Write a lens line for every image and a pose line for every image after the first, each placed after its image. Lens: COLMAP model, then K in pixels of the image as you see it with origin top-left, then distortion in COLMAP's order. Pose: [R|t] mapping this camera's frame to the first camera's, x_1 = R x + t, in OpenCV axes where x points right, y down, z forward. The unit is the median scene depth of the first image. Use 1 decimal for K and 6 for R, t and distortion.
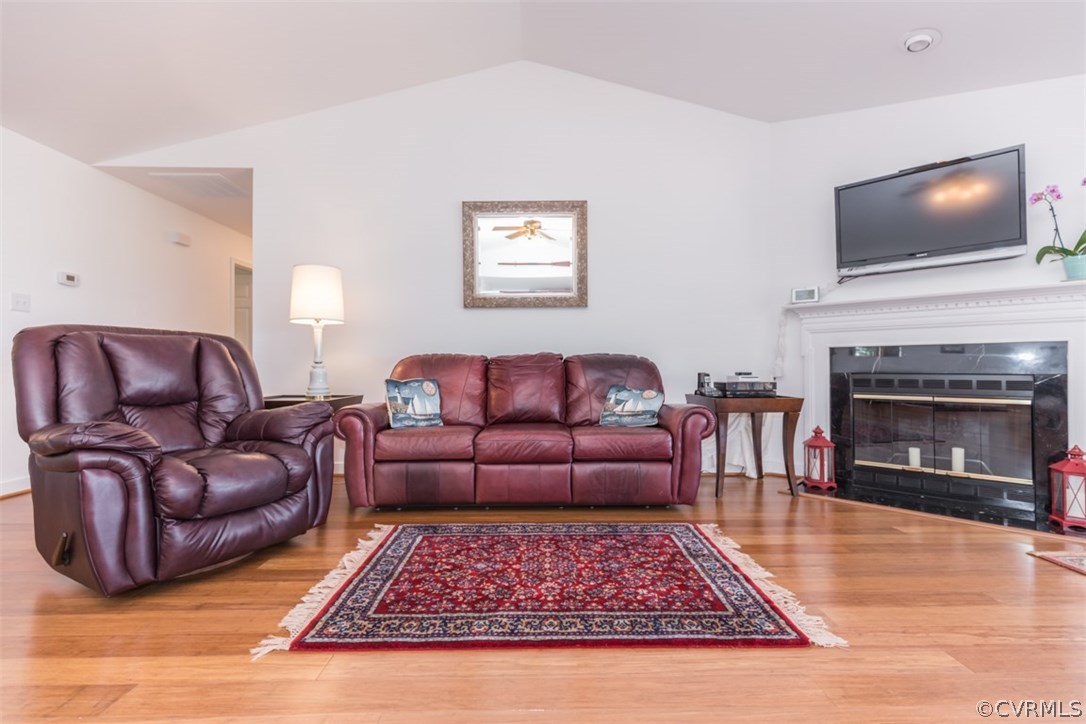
lens RADIAL K [[498.4, 0, 545.1], [0, 498.4, 359.3], [0, 0, 1]] dist [0.002464, -0.000137]
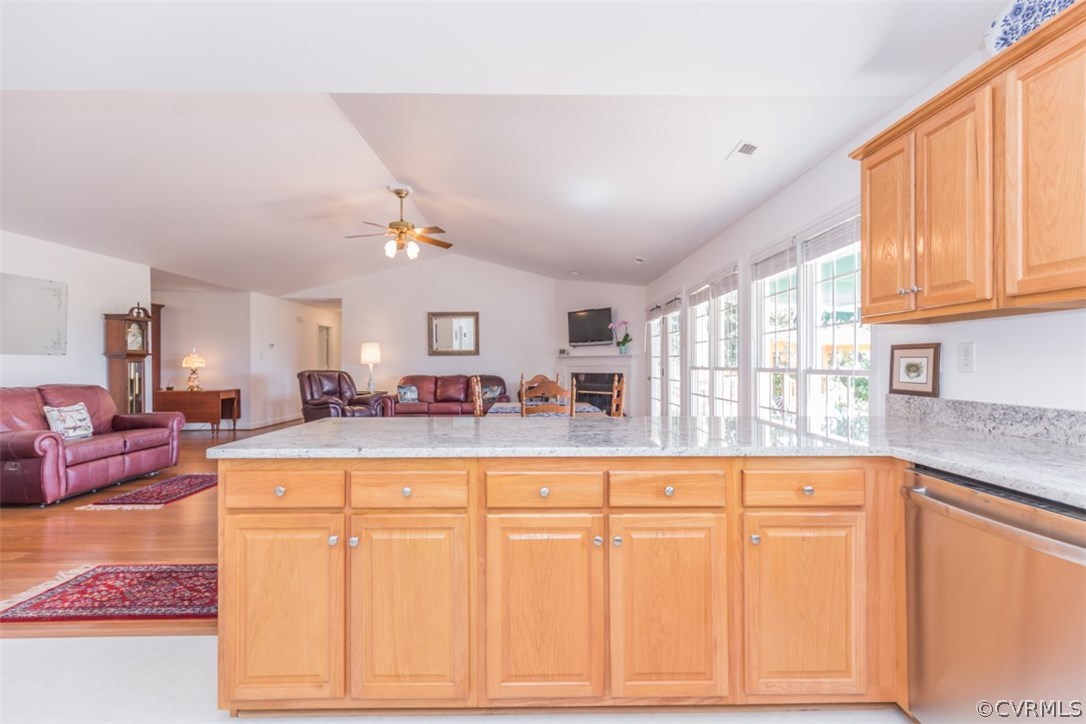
lens RADIAL K [[498.4, 0, 537.3], [0, 498.4, 360.2], [0, 0, 1]] dist [0.002464, -0.000137]
pose [[0.999858, 0.000607, -0.016839, 0.445354], [-0.000520, 0.999987, 0.005167, -0.102342], [0.016842, -0.005157, 0.999845, -1.549556]]
